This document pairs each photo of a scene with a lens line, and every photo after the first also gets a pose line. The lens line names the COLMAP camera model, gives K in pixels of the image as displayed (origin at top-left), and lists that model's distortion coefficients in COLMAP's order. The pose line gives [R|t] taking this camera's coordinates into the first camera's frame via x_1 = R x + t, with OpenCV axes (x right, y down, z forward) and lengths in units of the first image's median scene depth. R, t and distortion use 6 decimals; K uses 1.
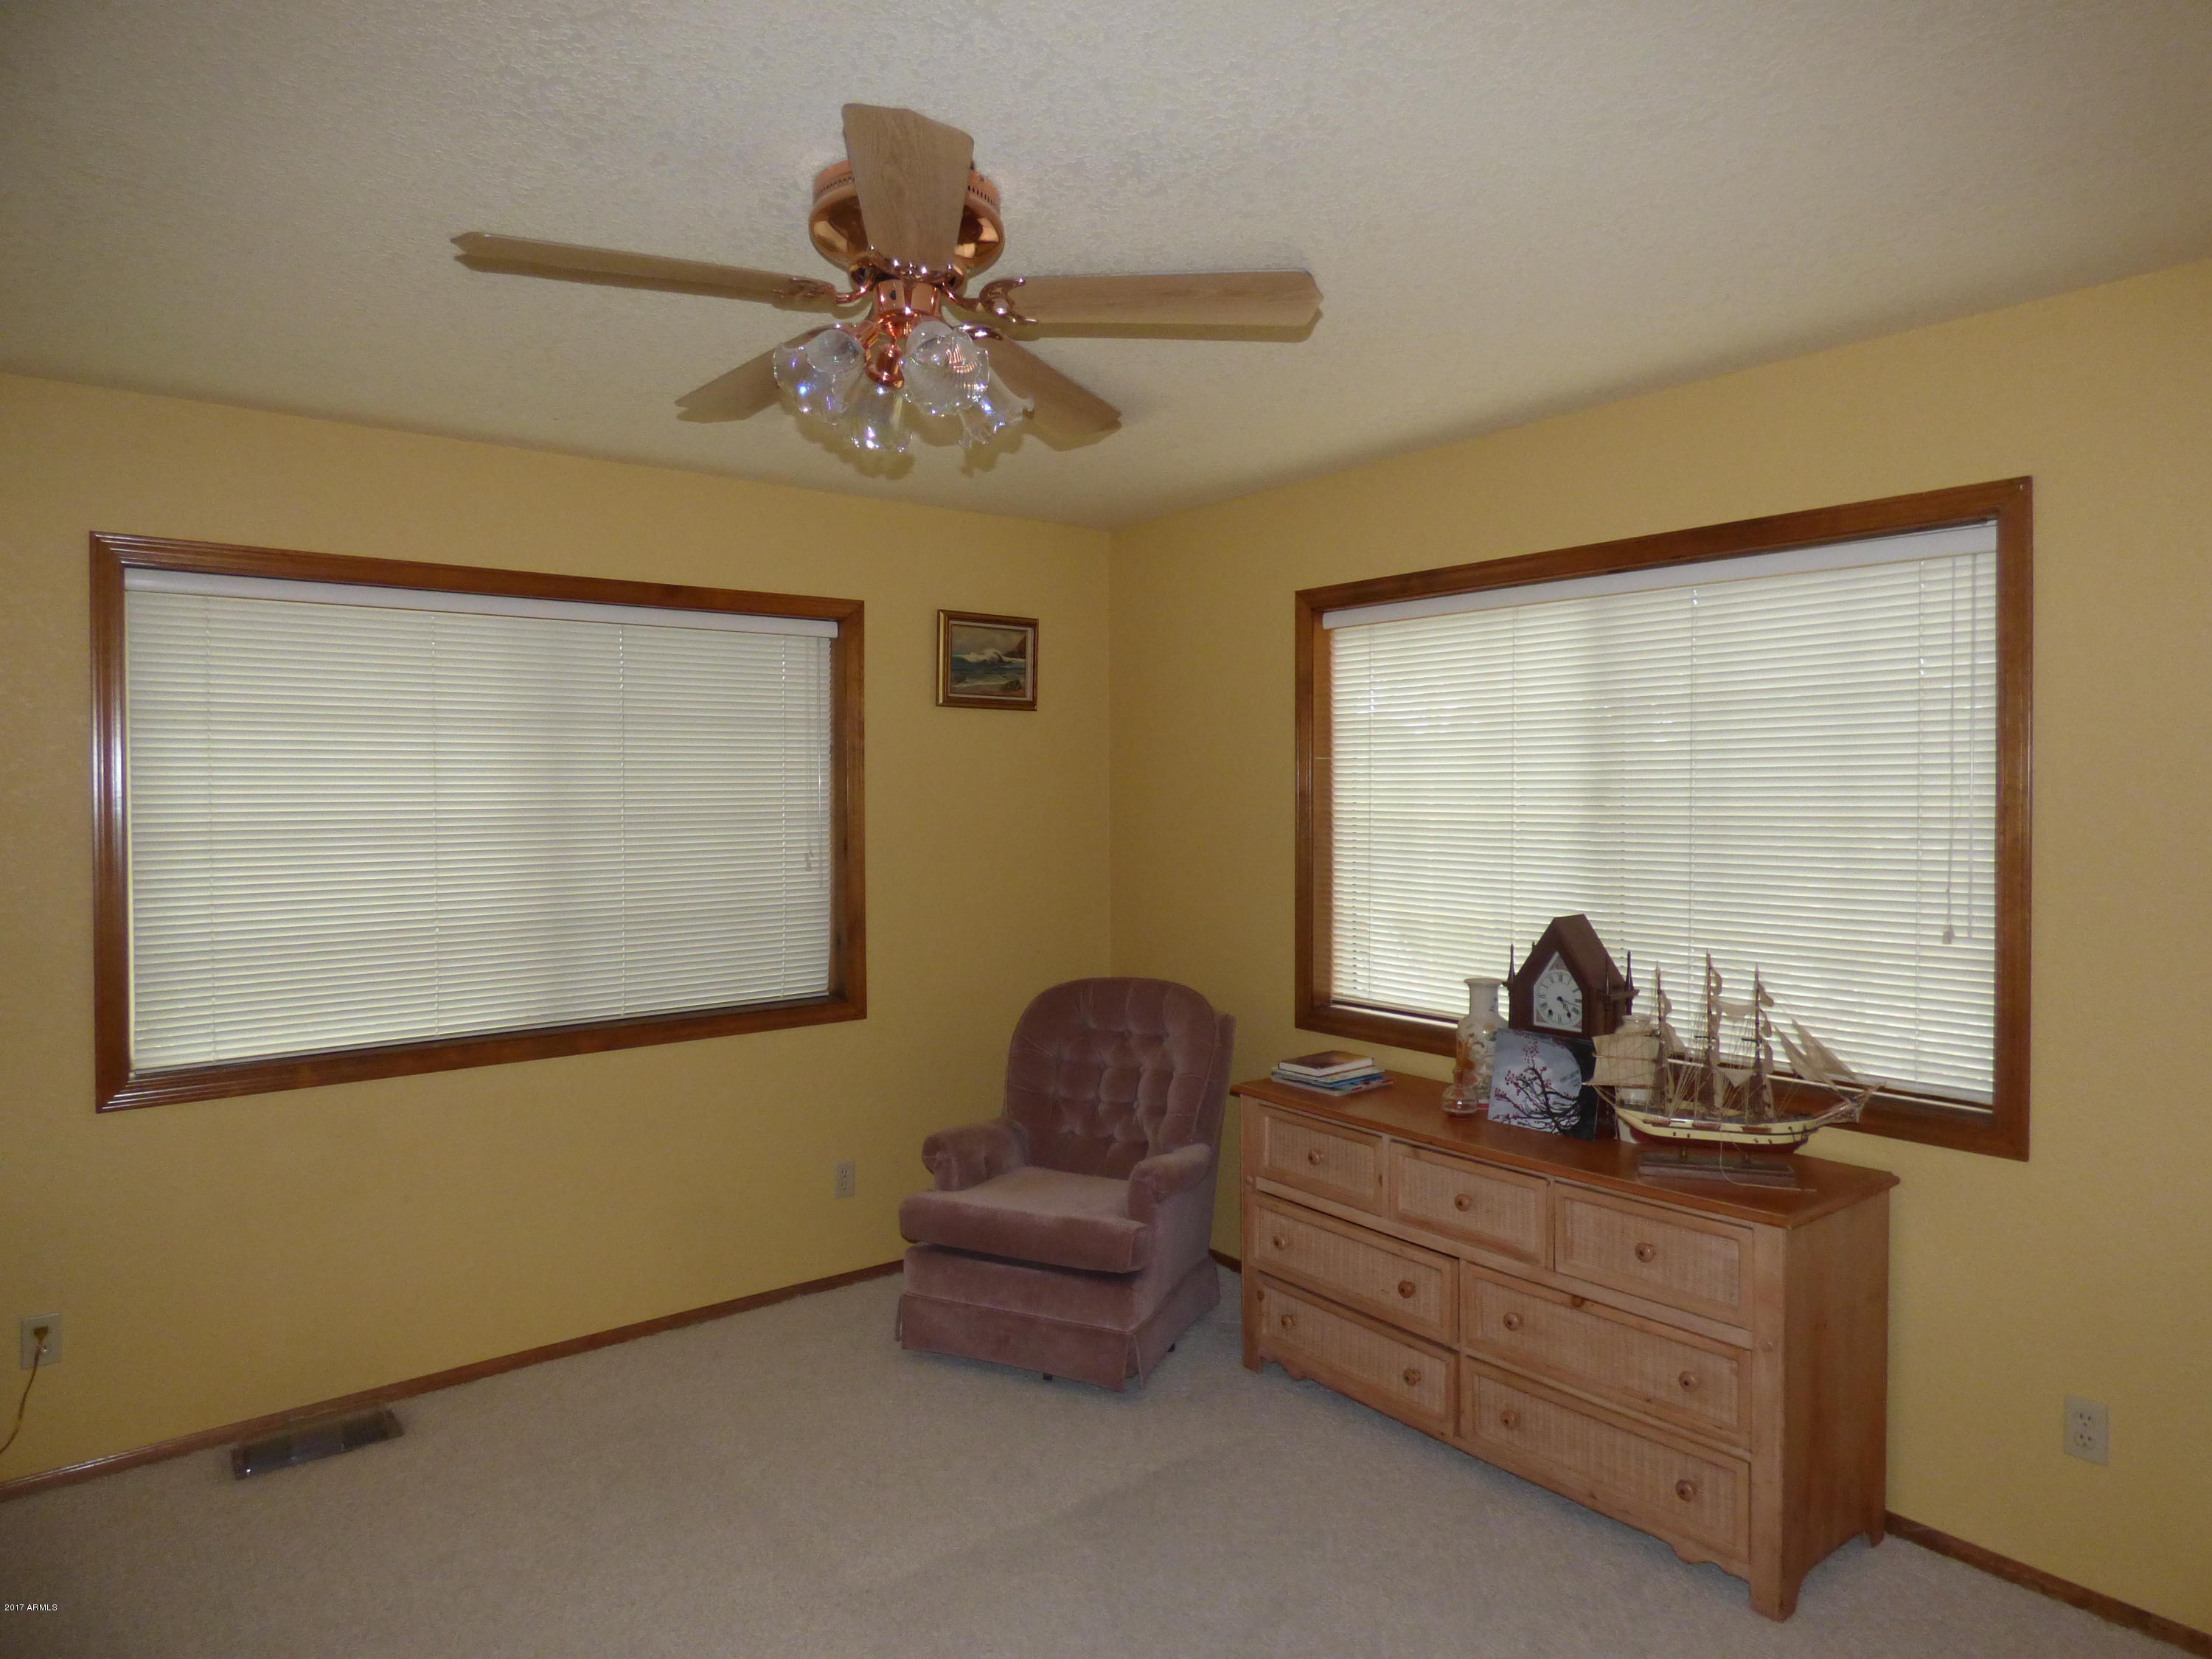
lens RADIAL K [[1345.5, 0, 1103.0], [0, 1345.5, 821.0], [0, 0, 1]] dist [-0.004964, -0.014593]
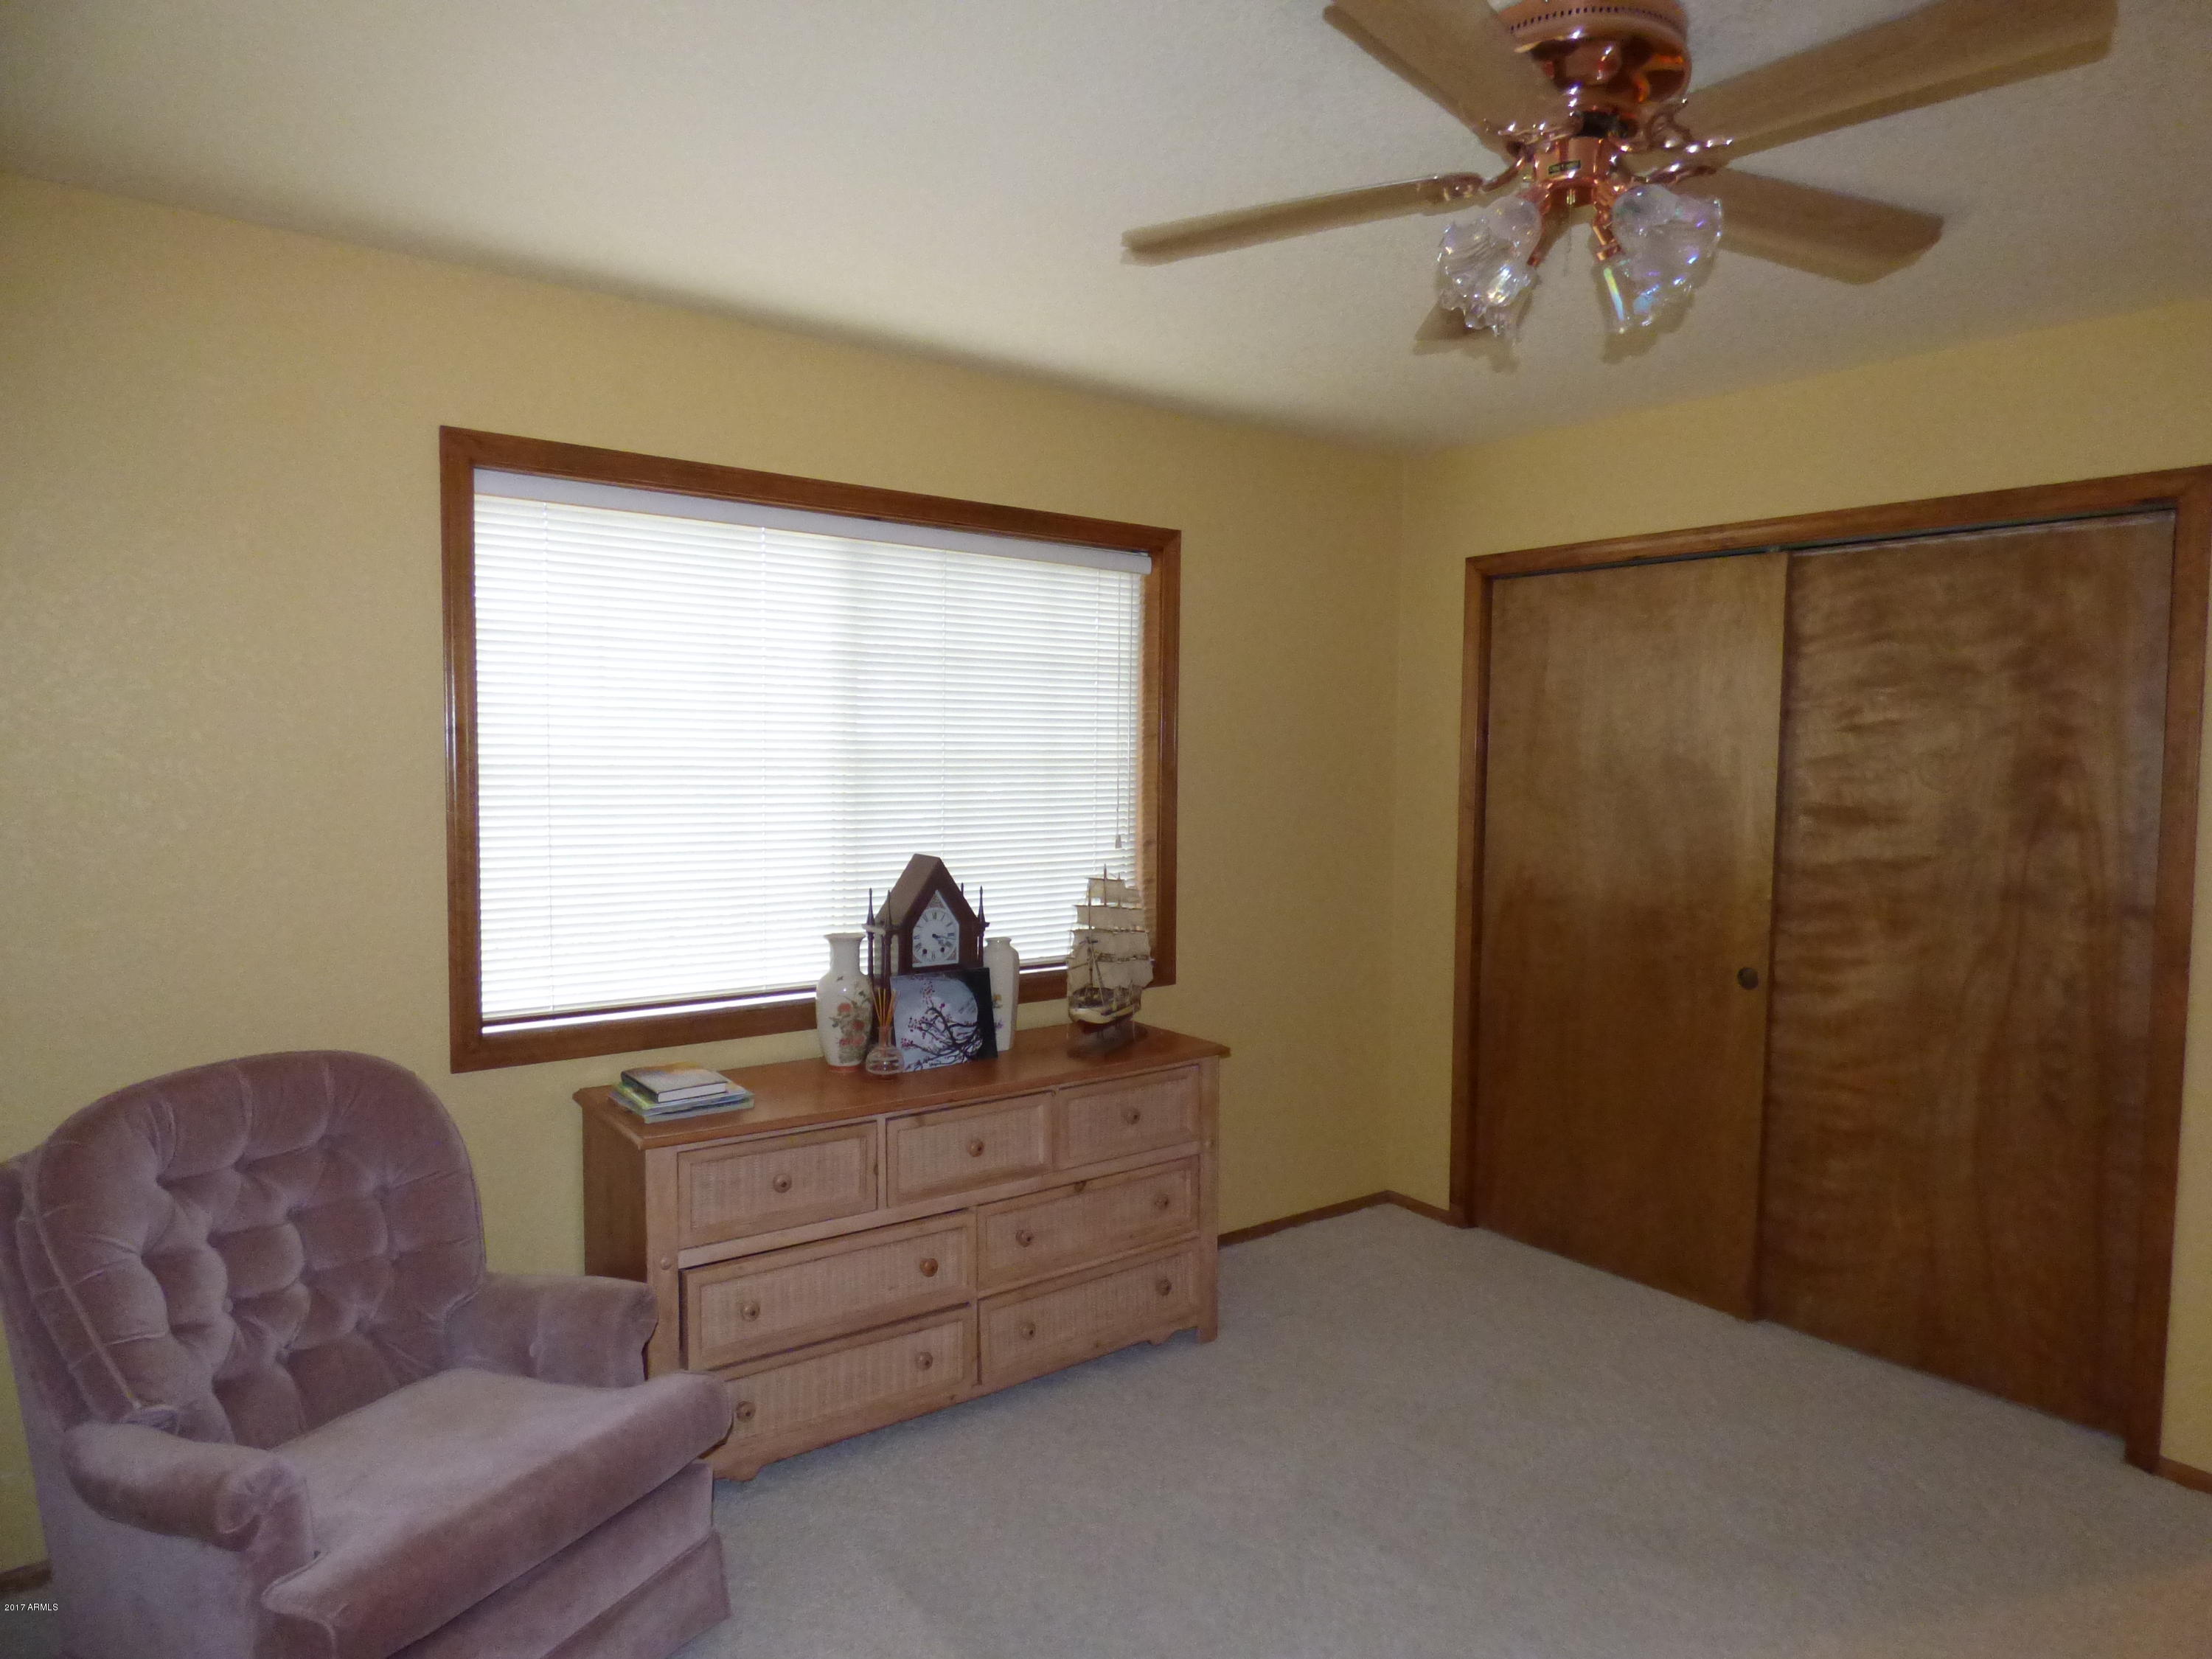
lens RADIAL K [[1345.5, 0, 1102.6], [0, 1345.5, 831.5], [0, 0, 1]] dist [-0.004964, -0.014593]
pose [[0.021585, -0.046298, 0.998694, -0.681614], [0.017921, 0.998785, 0.045915, 0.008126], [-0.999606, 0.016907, 0.022389, 0.853592]]
